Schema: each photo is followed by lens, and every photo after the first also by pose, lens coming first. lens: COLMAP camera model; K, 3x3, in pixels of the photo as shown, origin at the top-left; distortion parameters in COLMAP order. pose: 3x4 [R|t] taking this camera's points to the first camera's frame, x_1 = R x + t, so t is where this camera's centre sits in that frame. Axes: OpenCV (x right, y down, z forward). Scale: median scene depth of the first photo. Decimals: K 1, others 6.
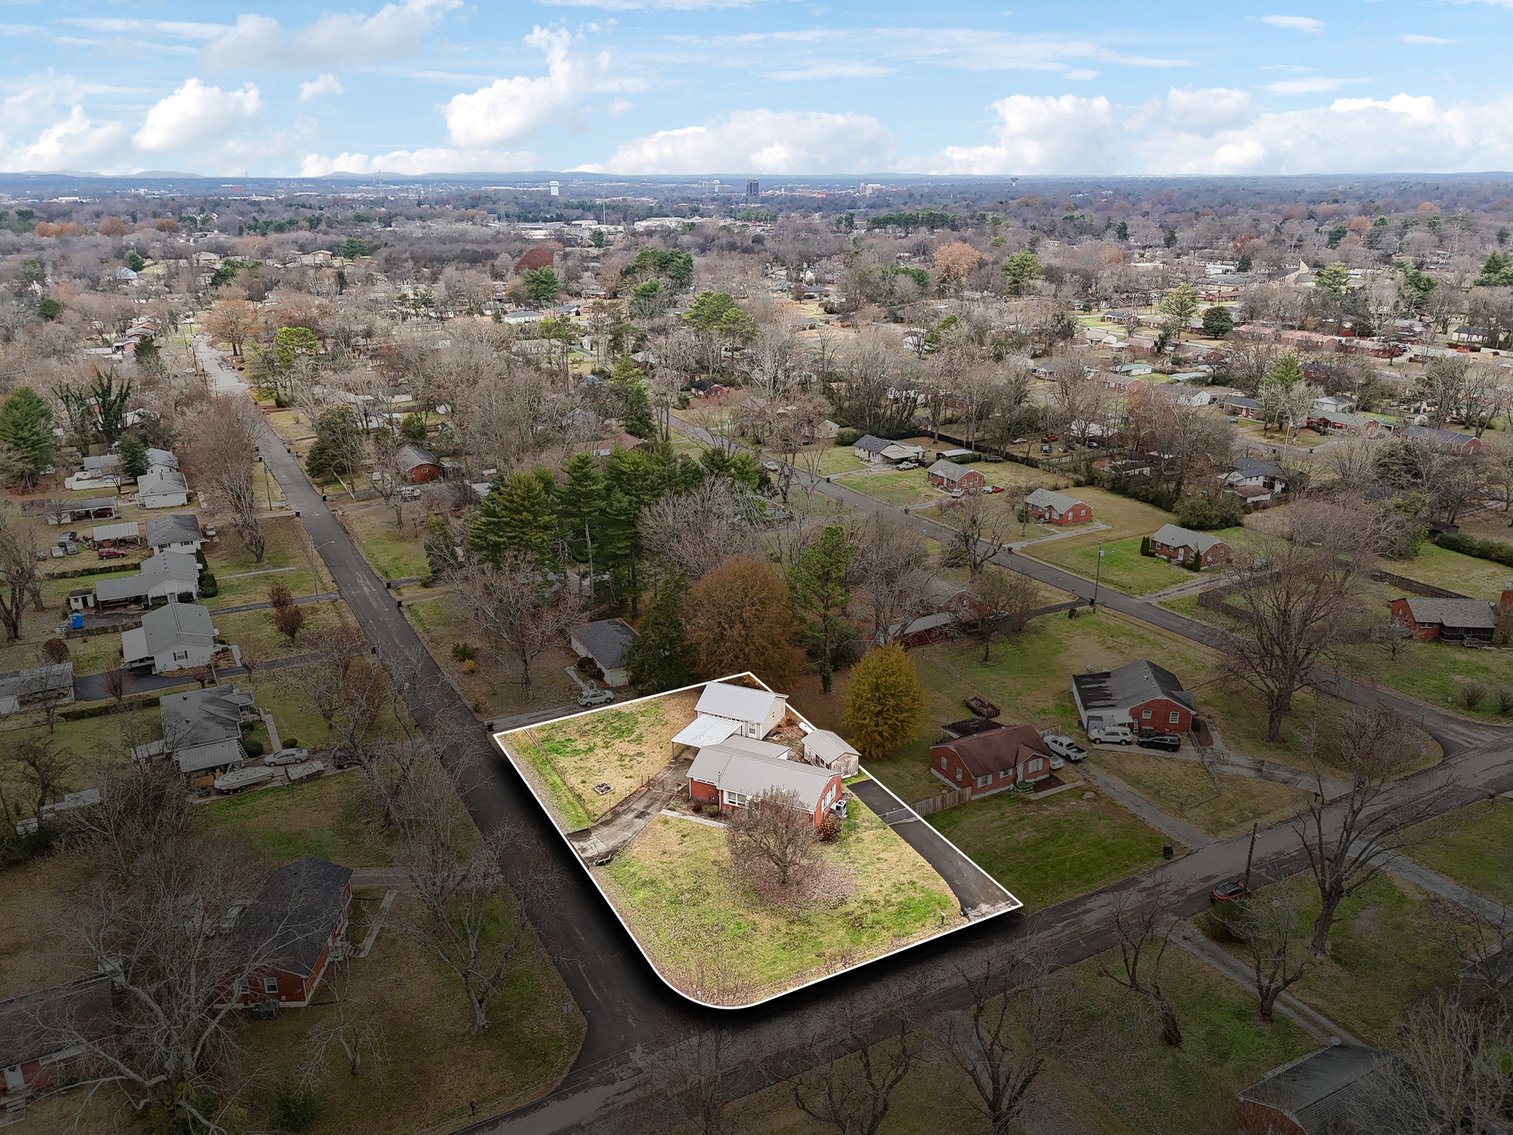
lens RADIAL K [[1140.8, 0, 758.7], [0, 1140.8, 581.1], [0, 0, 1]] dist [0.084841, -0.097738]
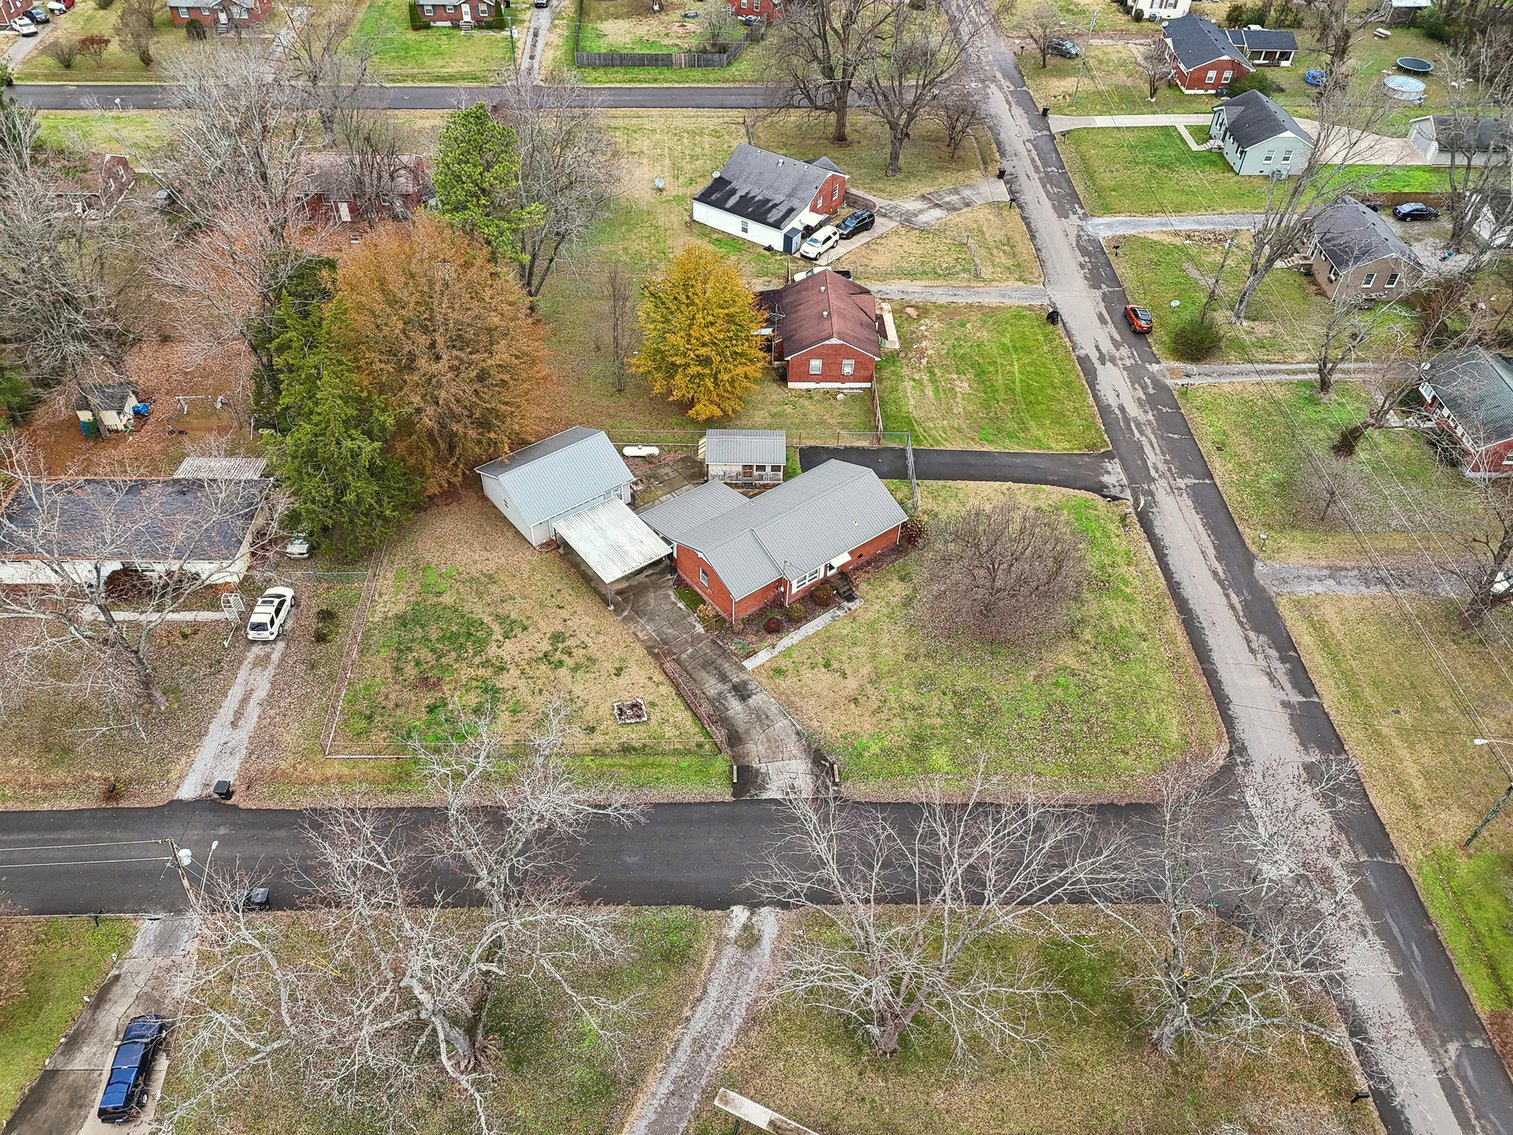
lens RADIAL K [[1123.2, 0, 756.9], [0, 1123.2, 570.8], [0, 0, 1]] dist [0.072449, -0.073853]
pose [[0.453319, -0.615580, 0.644642, -0.365236], [0.272150, 0.784274, 0.557538, -0.139662], [-0.848785, -0.077303, 0.523056, 0.552904]]
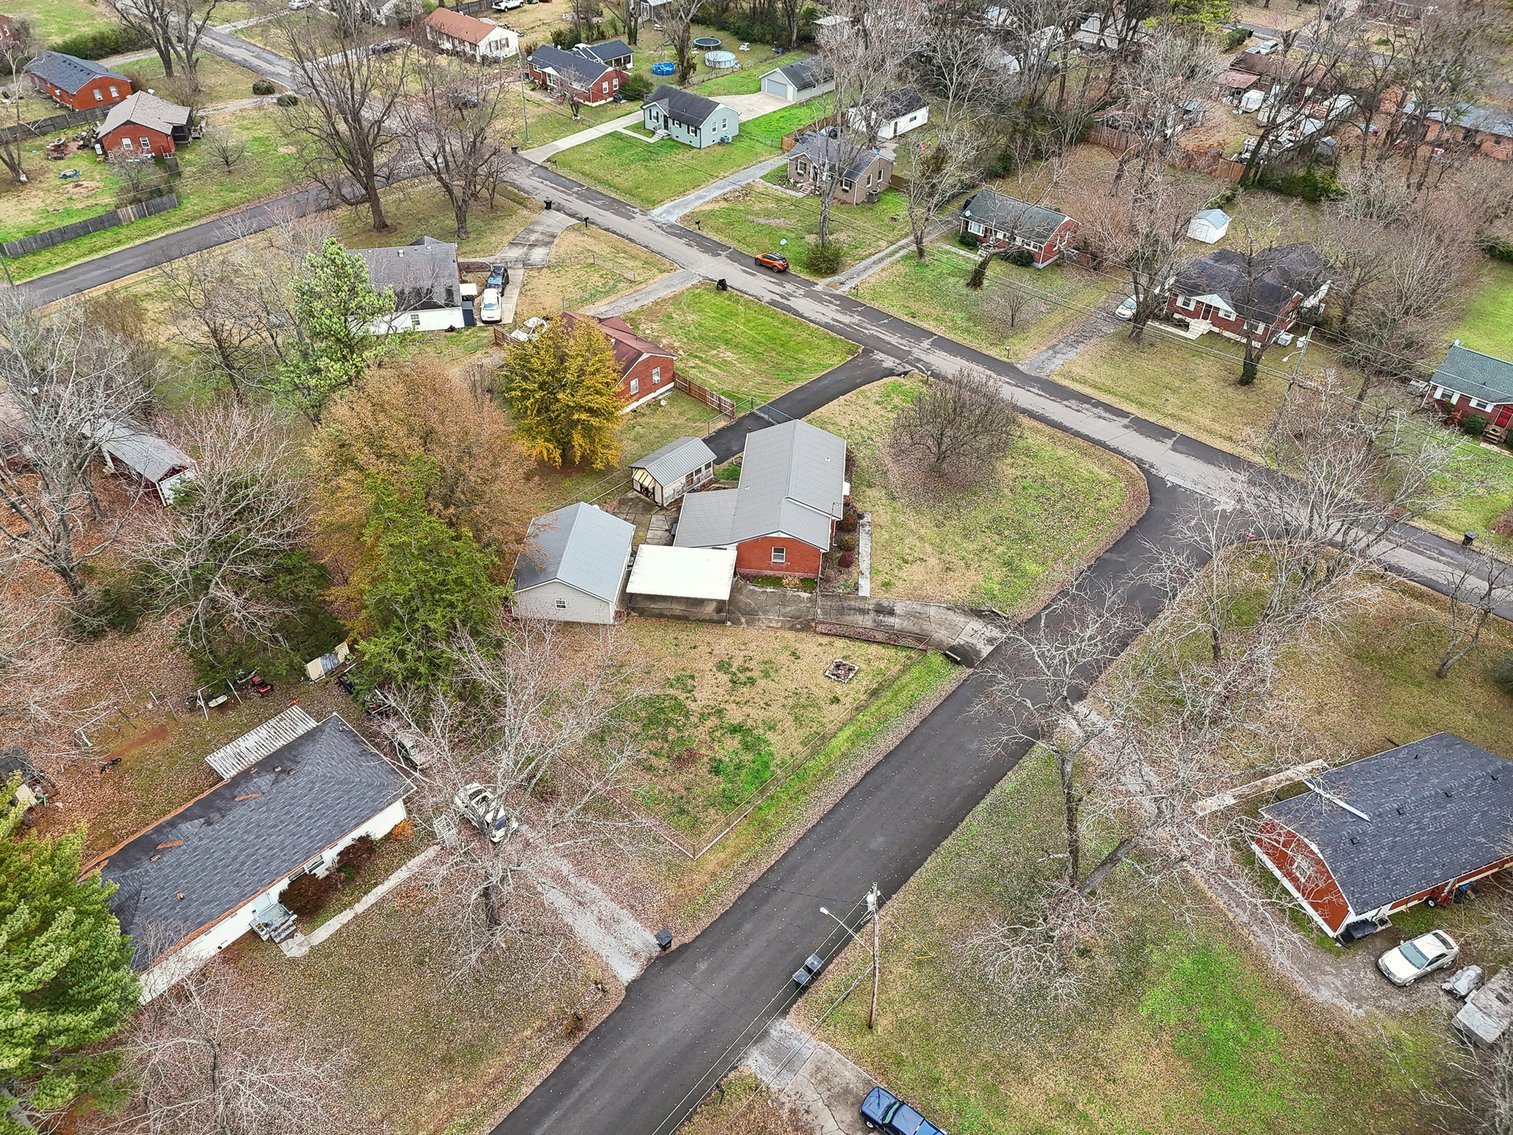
lens RADIAL K [[1123.2, 0, 756.9], [0, 1123.2, 570.8], [0, 0, 1]] dist [0.072449, -0.073853]
pose [[-0.339768, -0.613252, 0.713077, -0.452059], [0.292034, 0.651915, 0.699802, -0.252393], [-0.894021, 0.446013, -0.042409, 0.885258]]
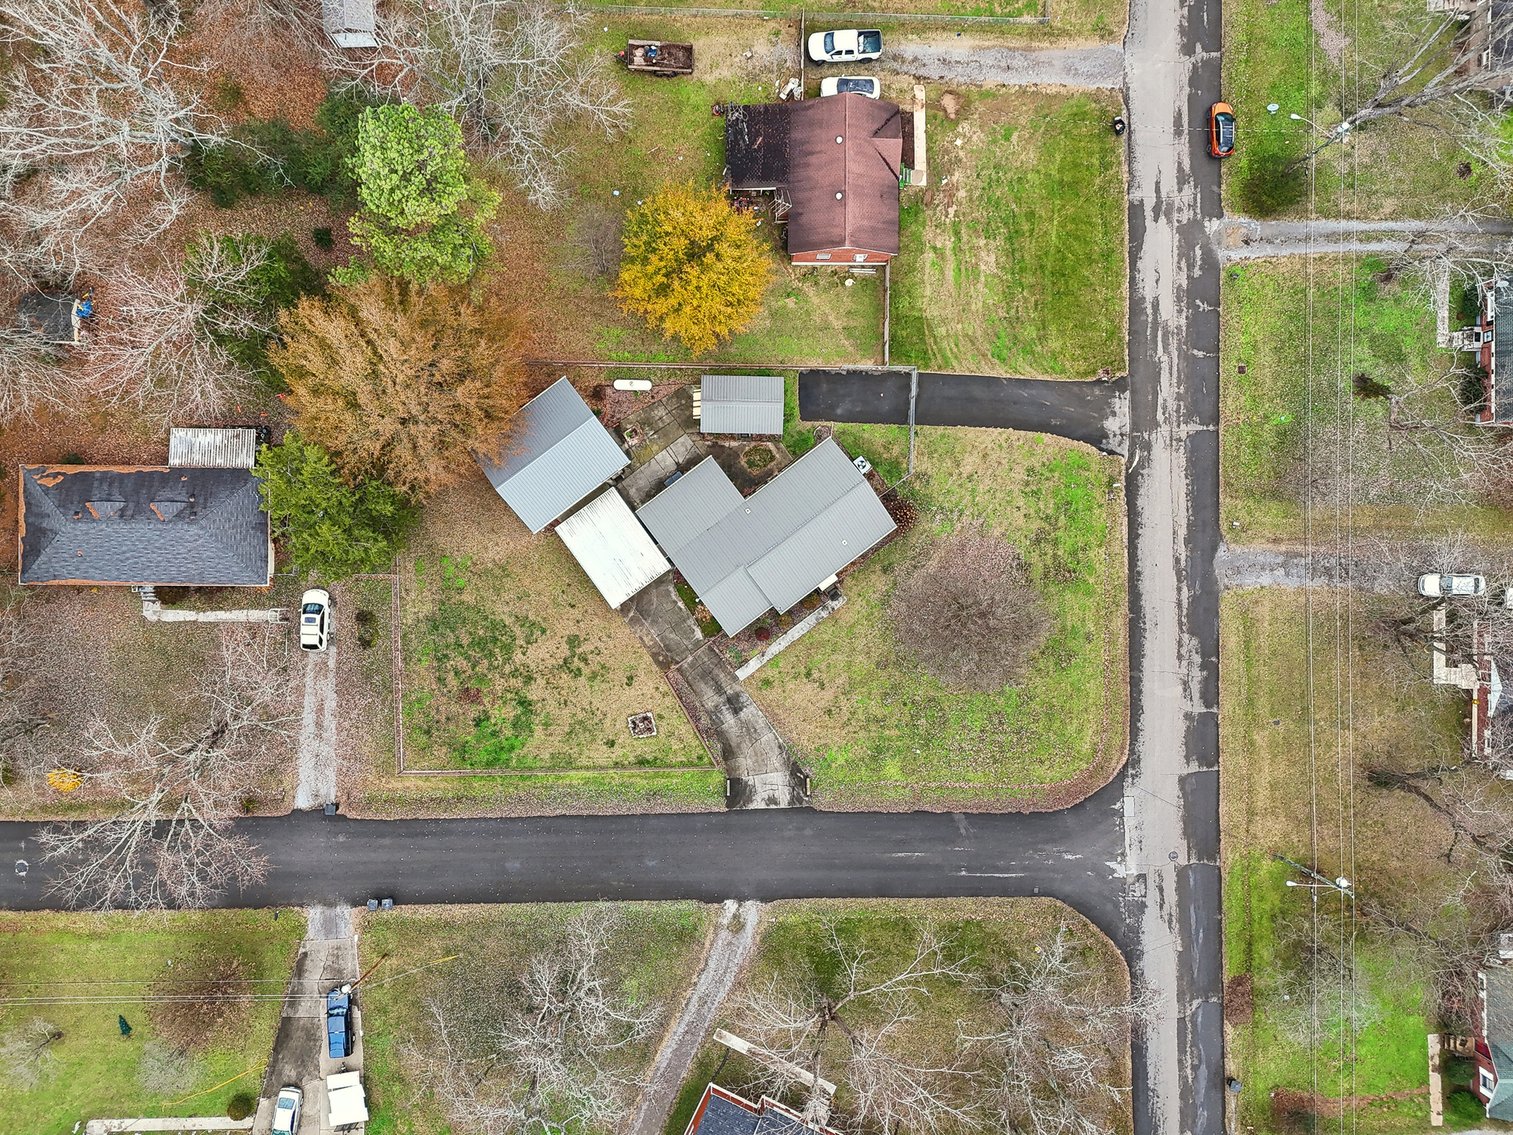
lens RADIAL K [[1123.2, 0, 756.9], [0, 1123.2, 570.8], [0, 0, 1]] dist [0.072449, -0.073853]
pose [[0.472184, -0.881292, 0.019174, -0.027005], [0.260964, 0.160531, 0.951907, -0.391675], [-0.841986, -0.444471, 0.305786, 0.654374]]
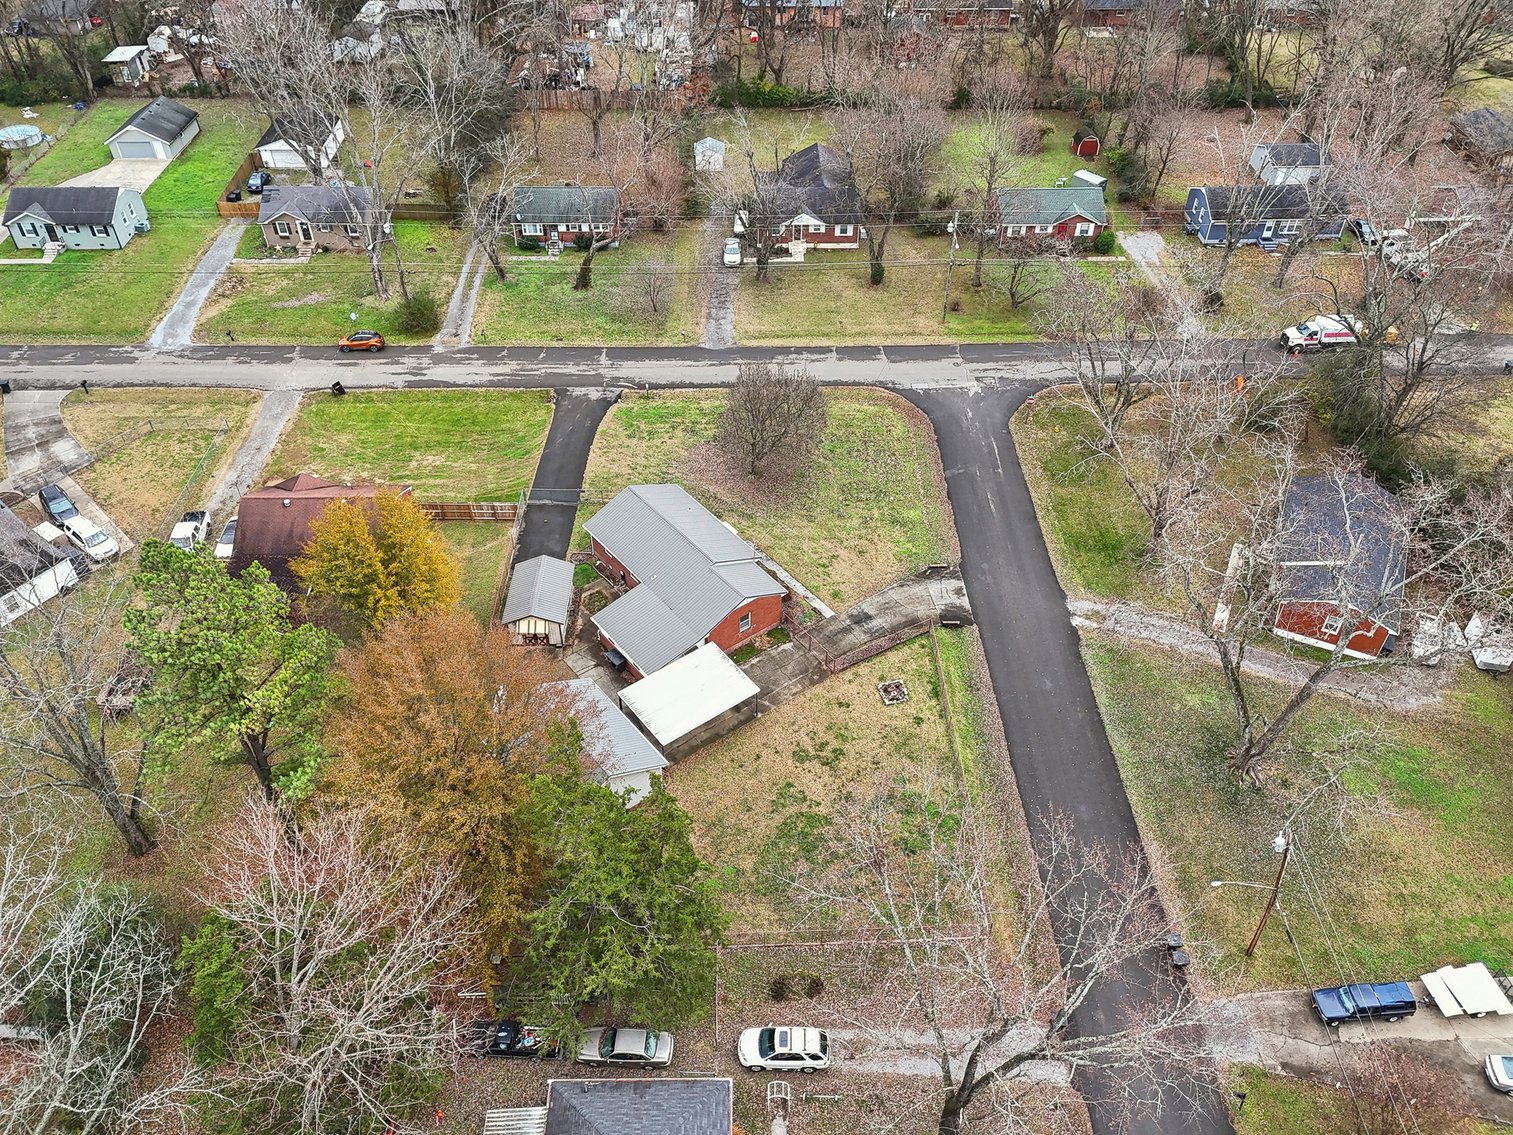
lens RADIAL K [[1140.8, 0, 758.7], [0, 1140.8, 581.1], [0, 0, 1]] dist [0.084841, -0.097738]
pose [[-0.889348, -0.308138, 0.337802, -0.220374], [0.150721, 0.499936, 0.852846, -0.314619], [-0.431674, 0.809391, -0.398175, 1.040473]]
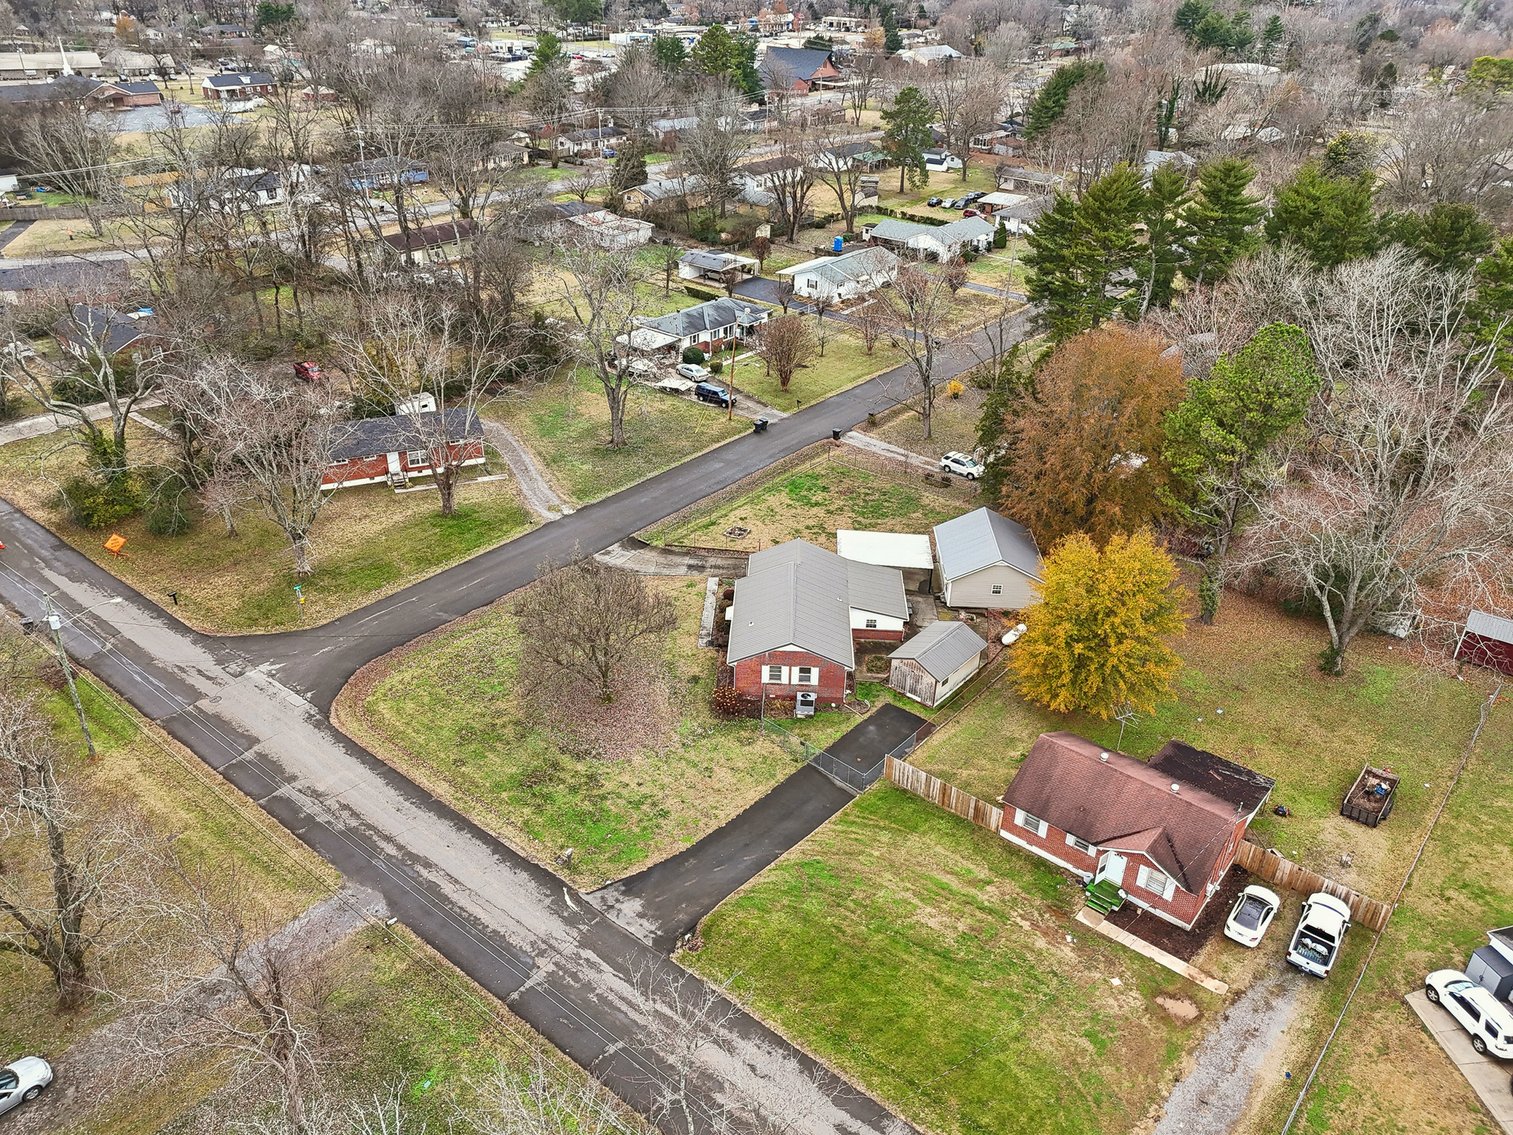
lens RADIAL K [[1123.2, 0, 756.9], [0, 1123.2, 570.8], [0, 0, 1]] dist [0.072449, -0.073853]
pose [[0.385309, 0.464485, -0.797365, 0.424302], [-0.330125, 0.876280, 0.350929, -0.051331], [0.861716, 0.128014, 0.490977, 0.537809]]
